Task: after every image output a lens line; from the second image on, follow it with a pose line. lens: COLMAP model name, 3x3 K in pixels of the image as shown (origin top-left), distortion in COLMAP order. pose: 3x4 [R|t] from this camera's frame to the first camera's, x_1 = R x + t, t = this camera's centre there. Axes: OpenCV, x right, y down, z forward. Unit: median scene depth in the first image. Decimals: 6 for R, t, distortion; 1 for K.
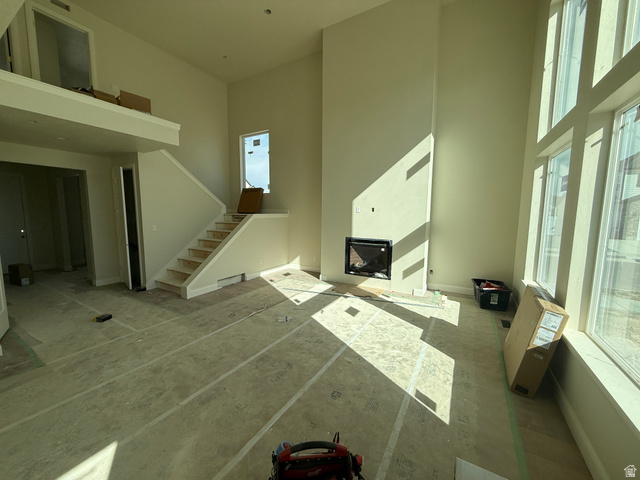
lens RADIAL K [[253.7, 0, 317.6], [0, 253.7, 239.0], [0, 0, 1]] dist [-0.000224, 0.000129]
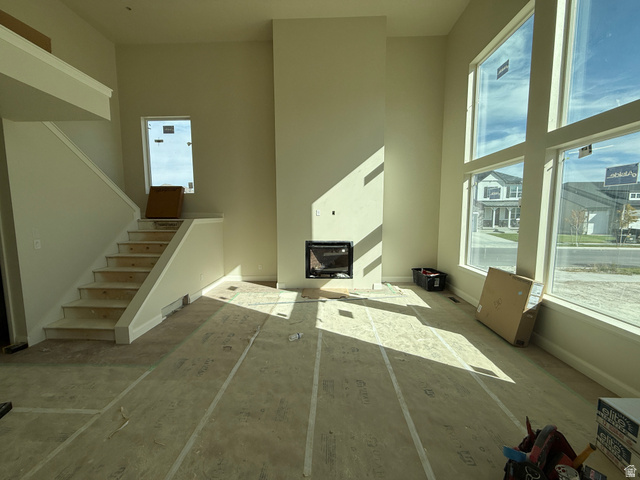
lens RADIAL K [[253.7, 0, 318.8], [0, 253.7, 239.5], [0, 0, 1]] dist [-0.000224, 0.000129]
pose [[0.878050, -0.056121, 0.475267, -0.357690], [0.060487, 0.998150, 0.006116, -0.019132], [-0.474731, 0.023377, 0.879820, 0.134135]]
